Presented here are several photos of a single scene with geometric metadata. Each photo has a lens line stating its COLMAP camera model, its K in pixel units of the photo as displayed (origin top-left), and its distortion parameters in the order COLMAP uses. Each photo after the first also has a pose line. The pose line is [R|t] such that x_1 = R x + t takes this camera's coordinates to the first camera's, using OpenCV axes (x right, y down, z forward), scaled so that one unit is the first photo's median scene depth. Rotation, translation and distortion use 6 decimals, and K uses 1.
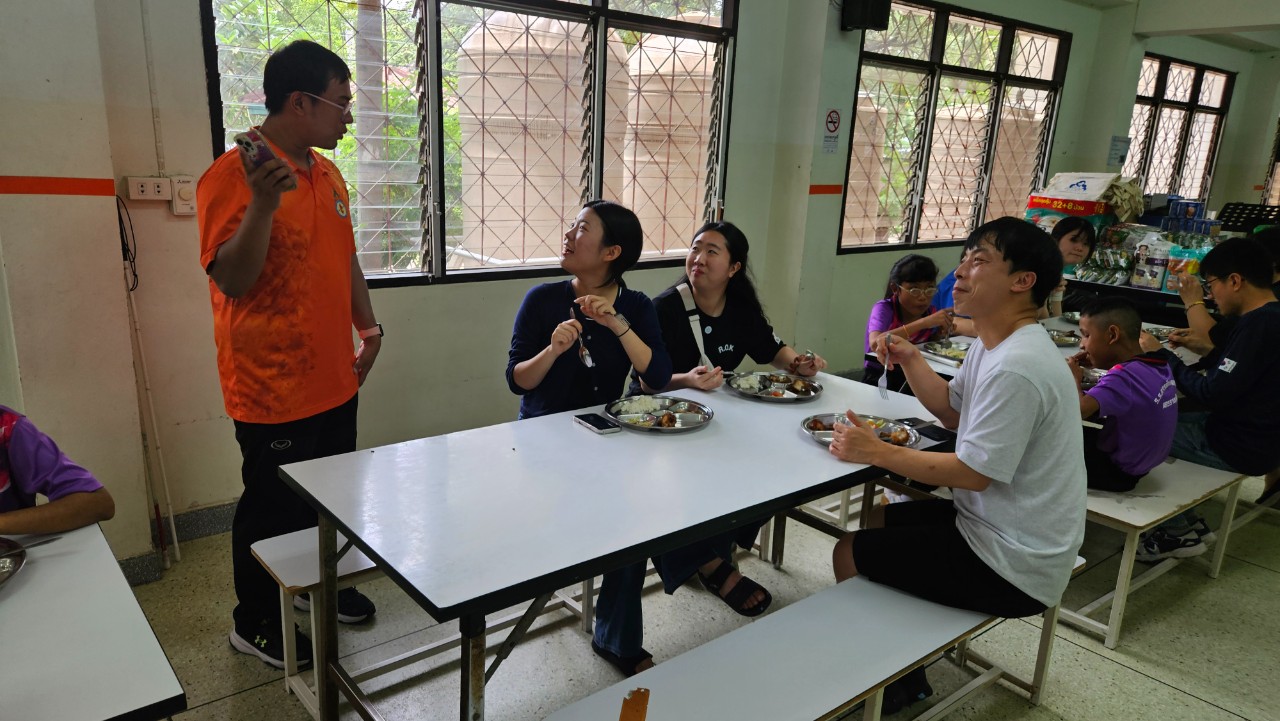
lens RADIAL K [[860.0, 0, 640.0], [0, 860.0, 360.5], [0, 0, 1]] dist [0.035665, -0.007862]
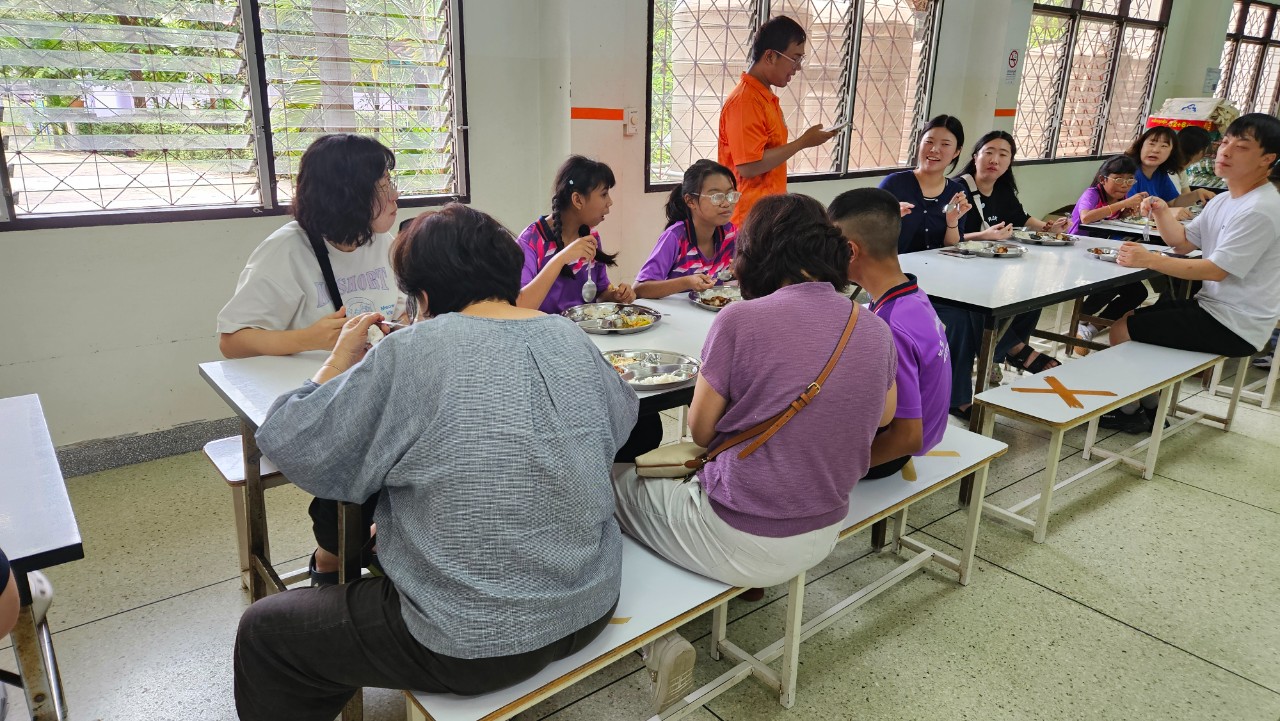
lens RADIAL K [[860.0, 0, 640.0], [0, 860.0, 360.5], [0, 0, 1]] dist [0.035665, -0.007862]
pose [[0.999887, -0.014460, -0.004038, -0.280770], [0.014669, 0.998216, 0.057879, 0.074436], [0.003194, -0.057932, 0.998315, -0.267854]]
